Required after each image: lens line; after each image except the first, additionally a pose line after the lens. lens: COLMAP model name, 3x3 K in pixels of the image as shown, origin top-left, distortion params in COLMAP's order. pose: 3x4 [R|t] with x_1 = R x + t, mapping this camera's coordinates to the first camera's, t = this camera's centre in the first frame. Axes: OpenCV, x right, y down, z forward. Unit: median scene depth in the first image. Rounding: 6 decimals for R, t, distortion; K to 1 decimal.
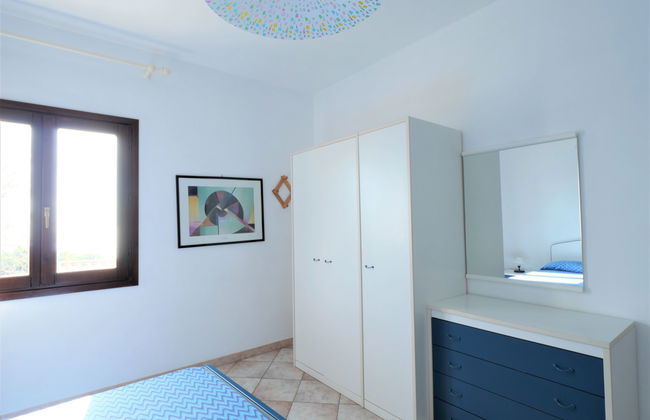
lens RADIAL K [[335.7, 0, 323.9], [0, 335.7, 209.0], [0, 0, 1]] dist [-0.003633, -0.001997]
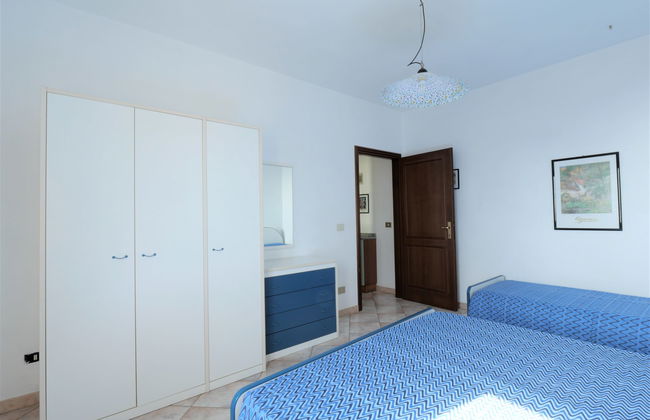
lens RADIAL K [[311.5, 0, 323.5], [0, 311.5, 209.0], [0, 0, 1]] dist [-0.026747, -0.000097]
pose [[-0.032787, 0.042697, 0.998550, -0.842303], [-0.022778, 0.998796, -0.043456, 0.077446], [-0.999203, -0.024170, -0.031775, 0.699933]]
